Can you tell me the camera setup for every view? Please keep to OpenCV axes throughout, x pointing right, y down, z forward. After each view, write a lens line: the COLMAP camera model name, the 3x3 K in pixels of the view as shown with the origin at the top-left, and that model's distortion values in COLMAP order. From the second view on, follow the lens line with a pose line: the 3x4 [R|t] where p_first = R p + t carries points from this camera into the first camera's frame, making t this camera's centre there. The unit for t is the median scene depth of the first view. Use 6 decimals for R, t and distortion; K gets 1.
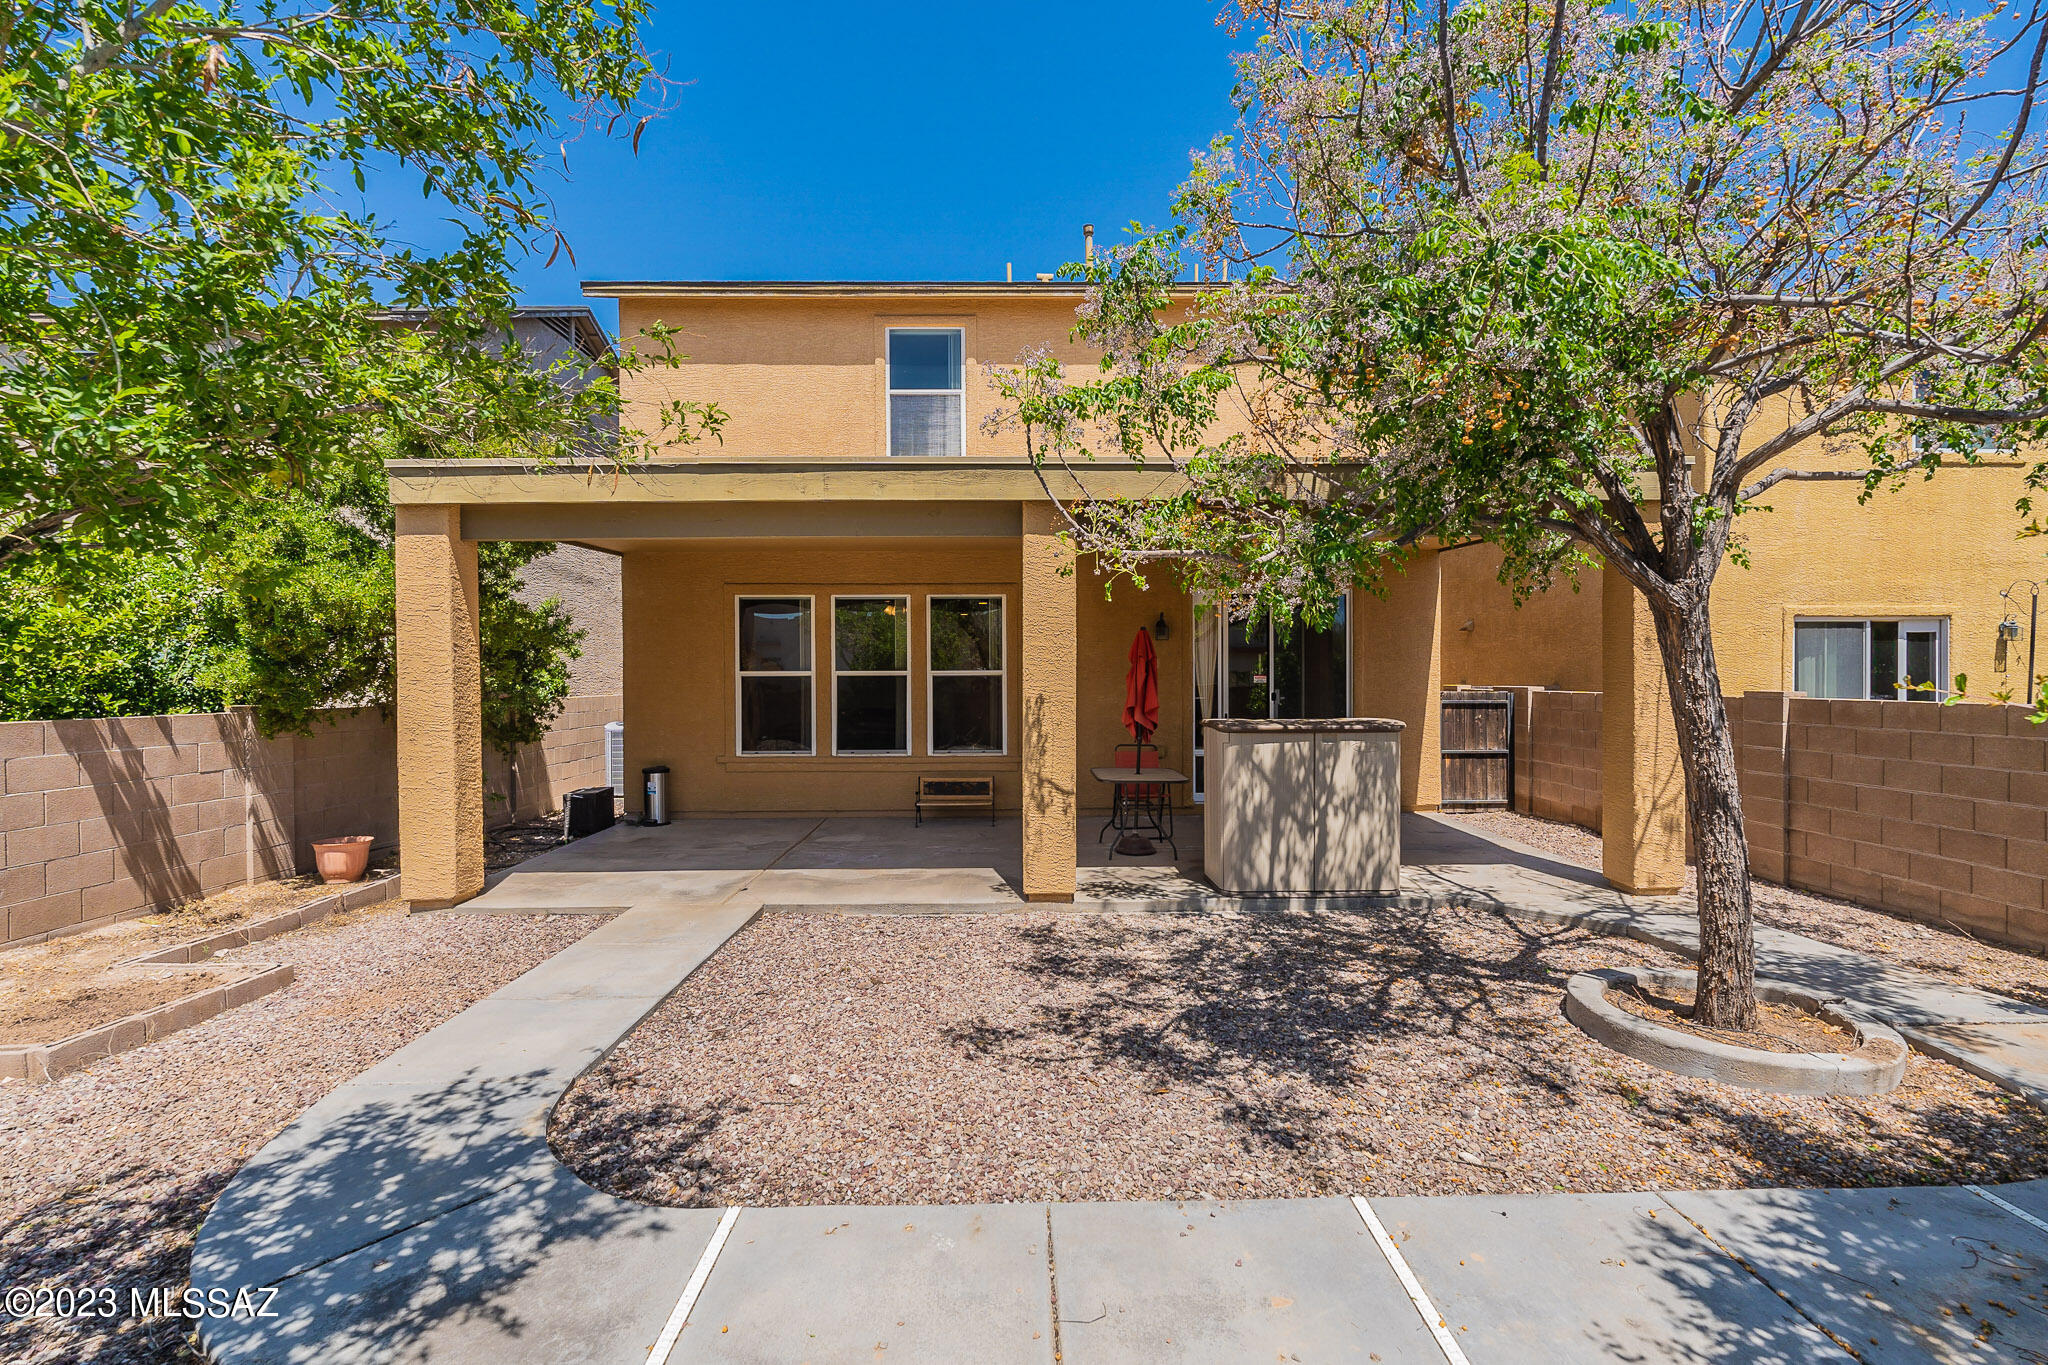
lens RADIAL K [[892.7, 0, 1024.0], [0, 892.7, 682.5], [0, 0, 1]] dist [-0.012686, 0.003989]
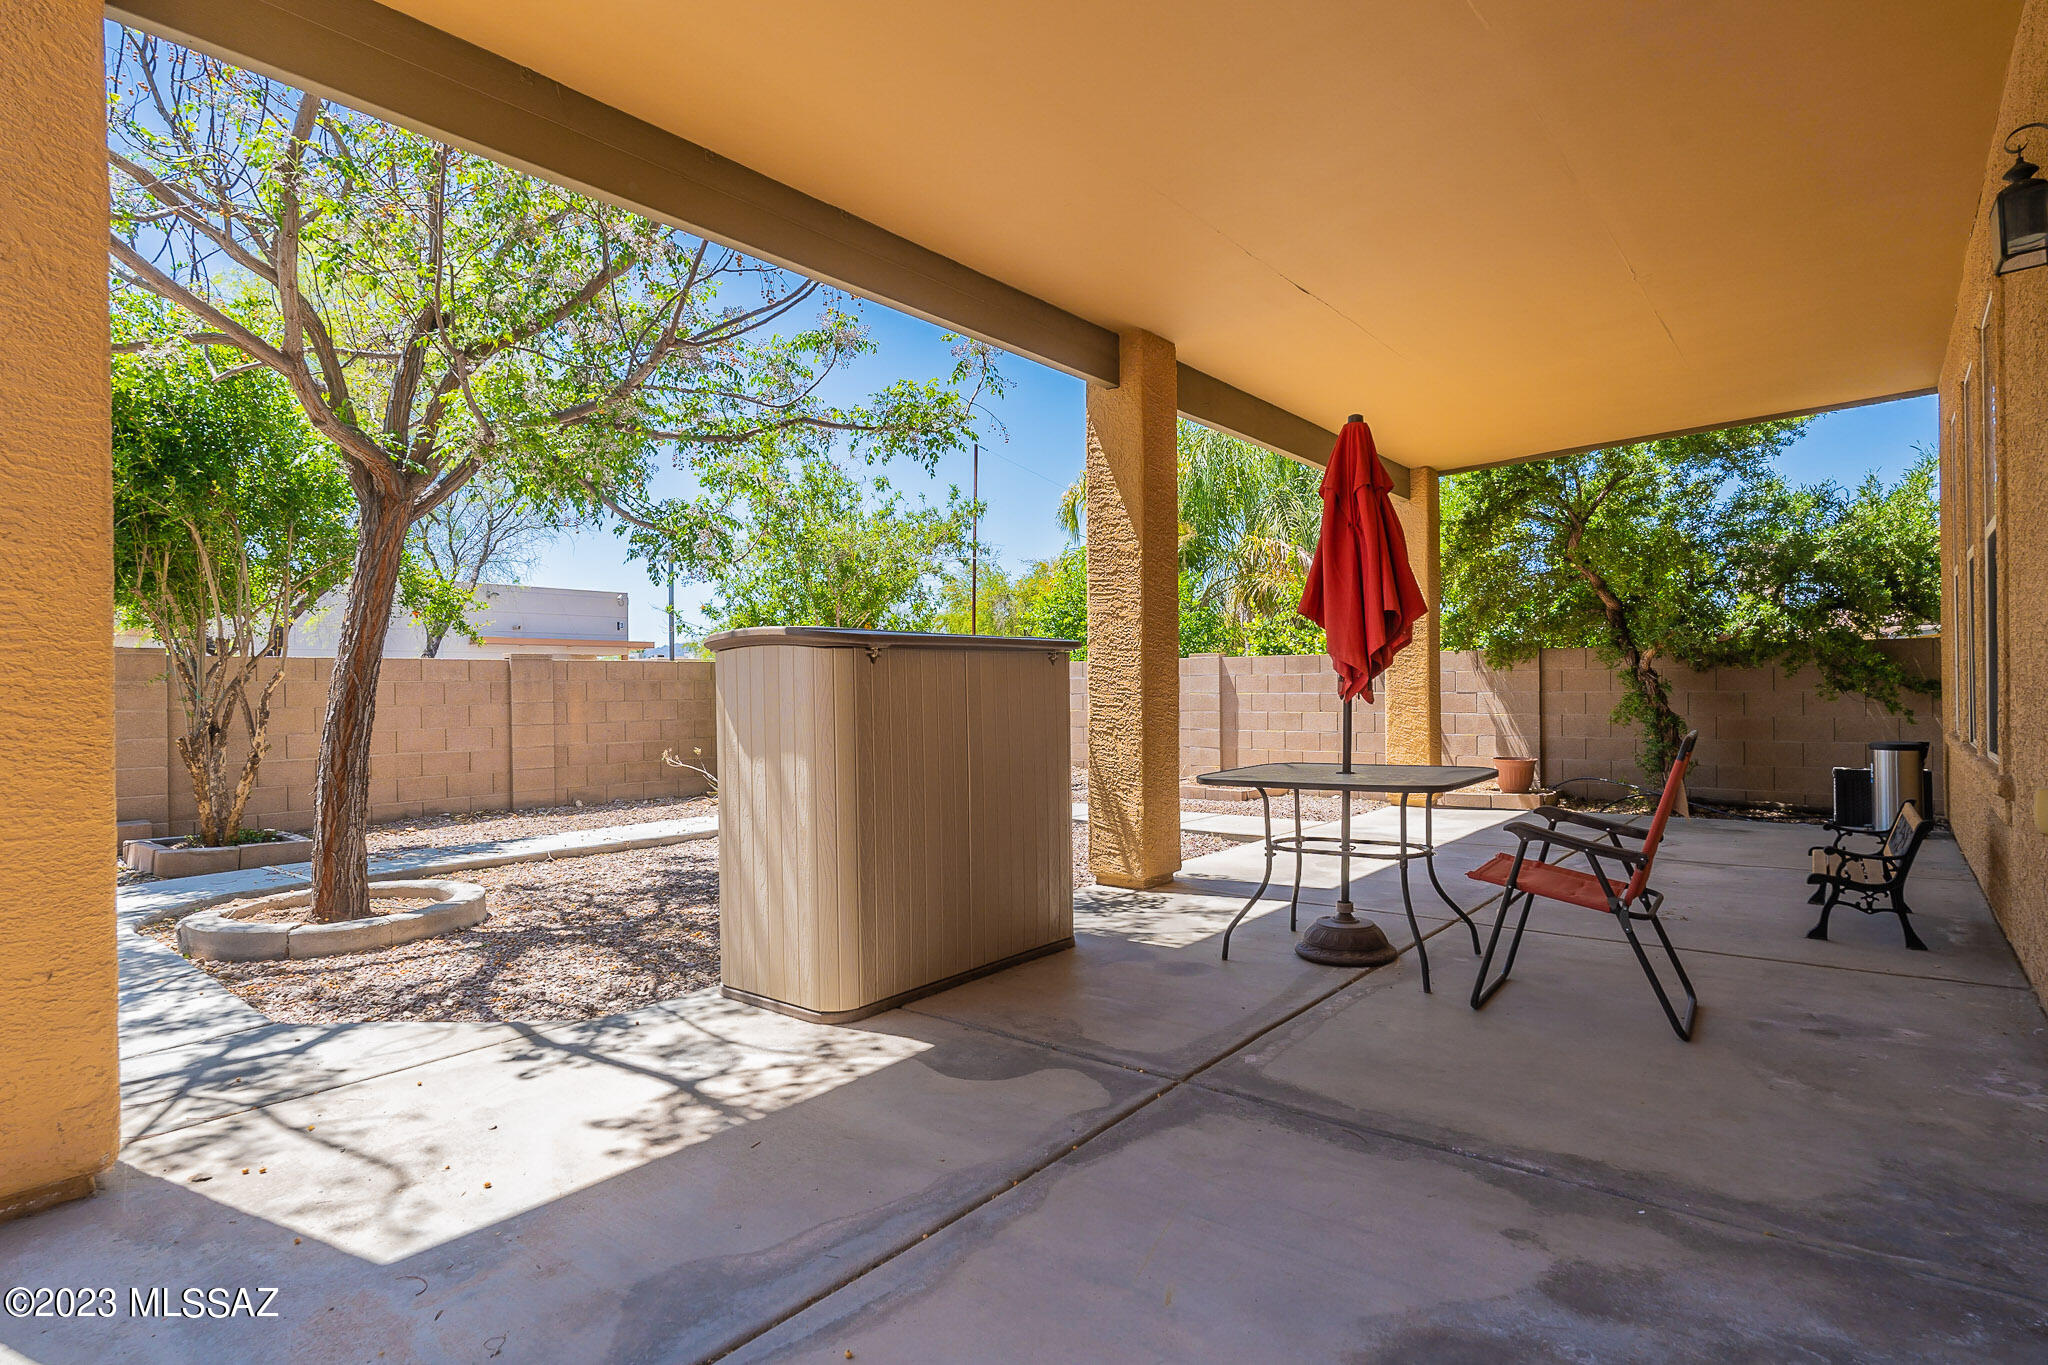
lens RADIAL K [[1040.2, 0, 1024.0], [0, 1040.2, 682.5], [0, 0, 1]] dist [-0.000673, -0.000331]
pose [[-0.642896, 0.011631, -0.765866, 0.766033], [0.011312, 0.999920, 0.005690, 0.070782], [0.765870, -0.005006, -0.642976, 1.527546]]
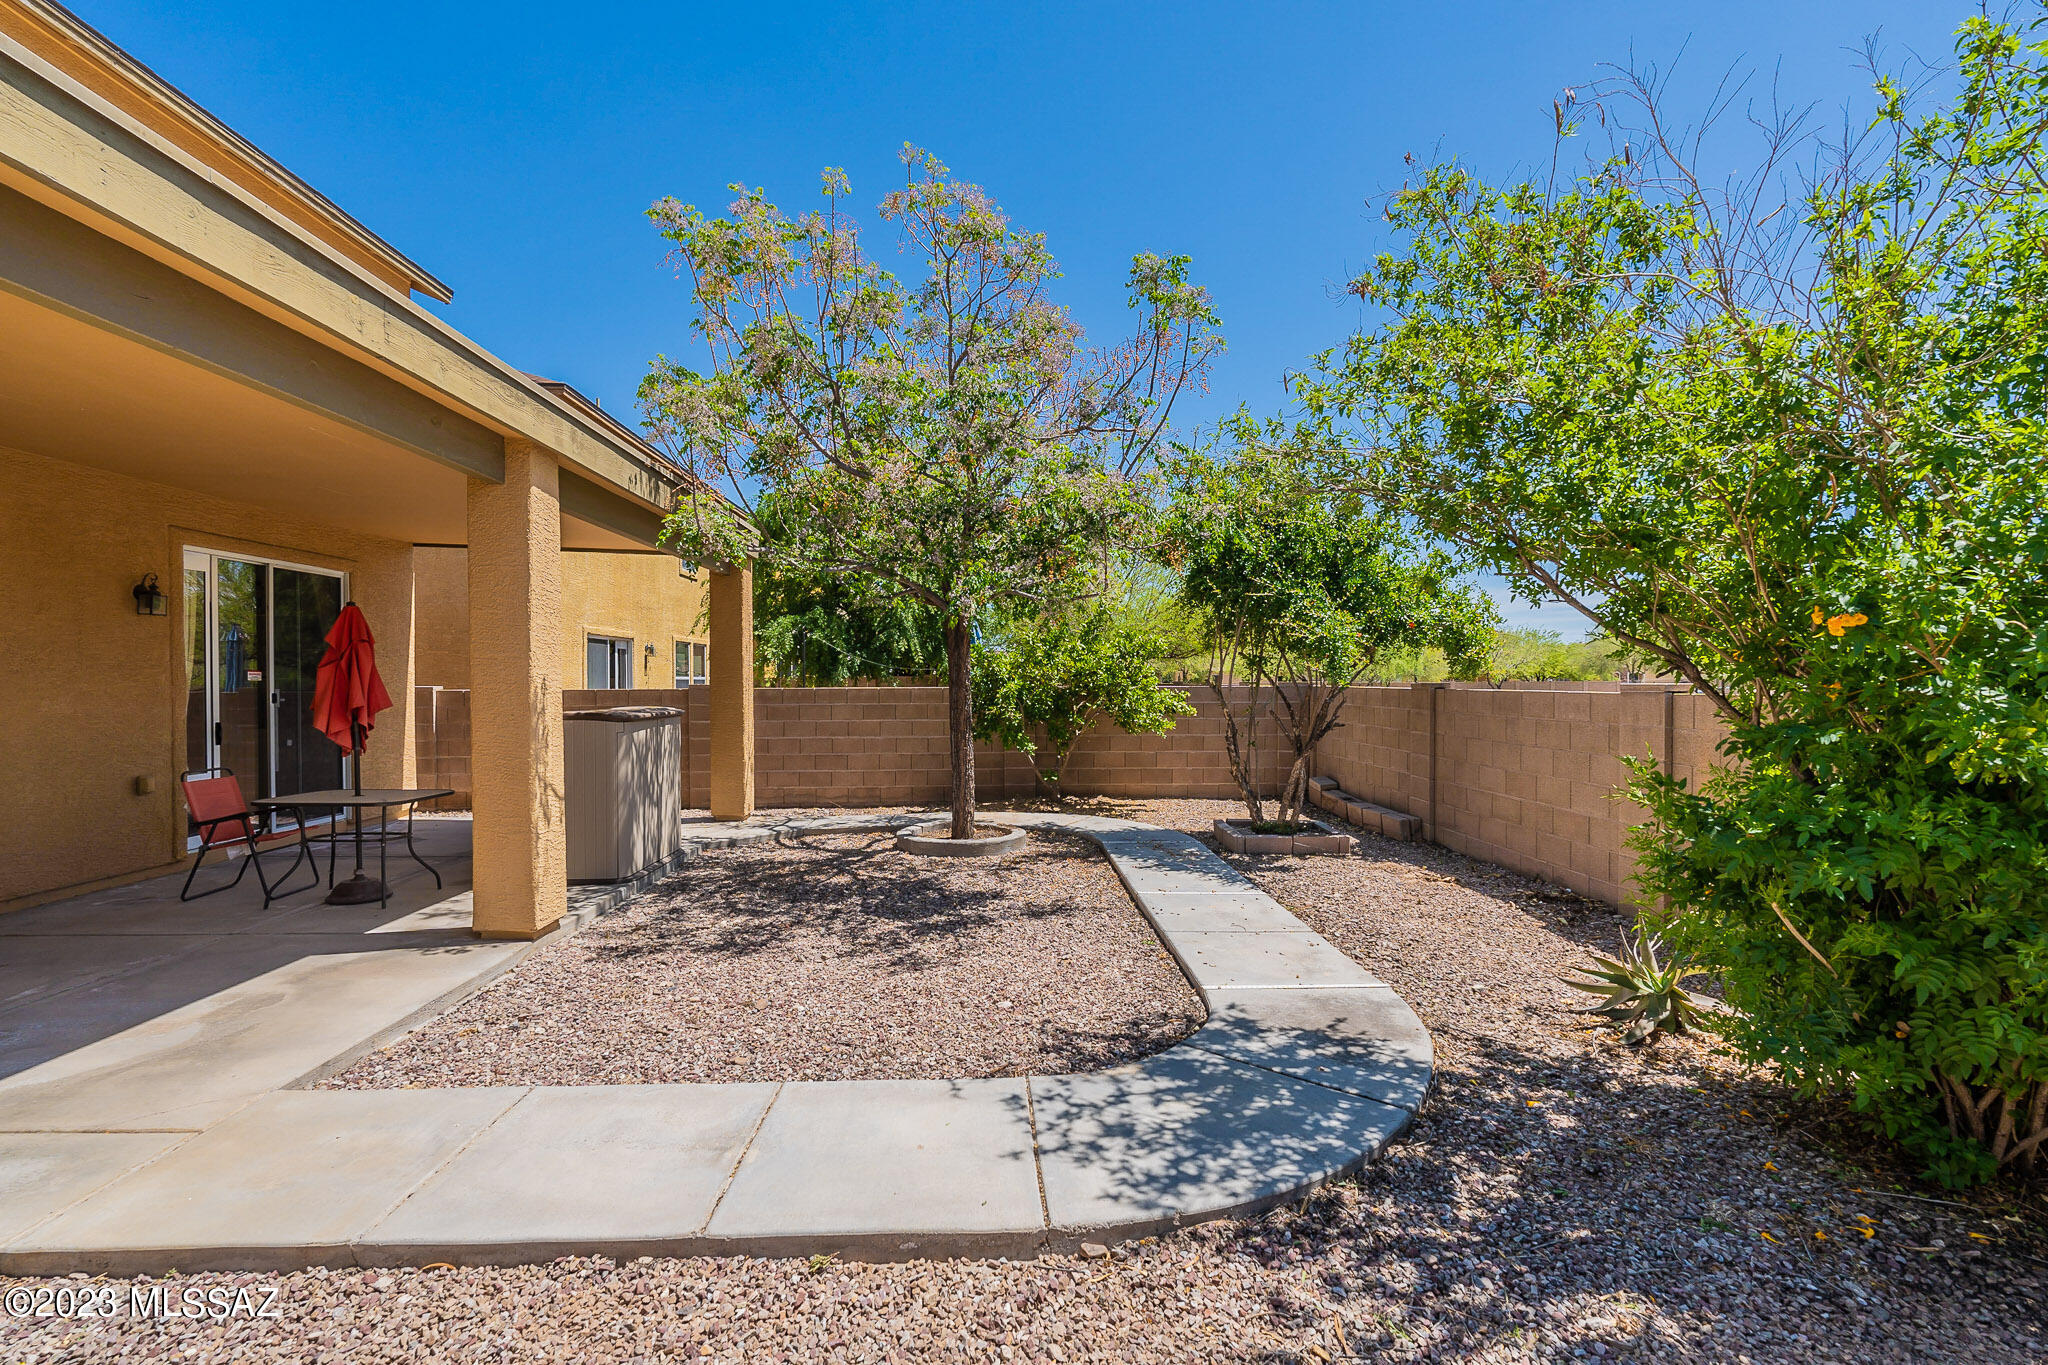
lens RADIAL K [[892.7, 0, 1024.0], [0, 892.7, 682.5], [0, 0, 1]] dist [-0.012686, 0.003989]
pose [[-0.026034, 0.002756, 0.999657, -0.811709], [0.014327, 0.999895, -0.002383, 0.020966], [-0.999558, 0.014260, -0.026071, 0.577796]]
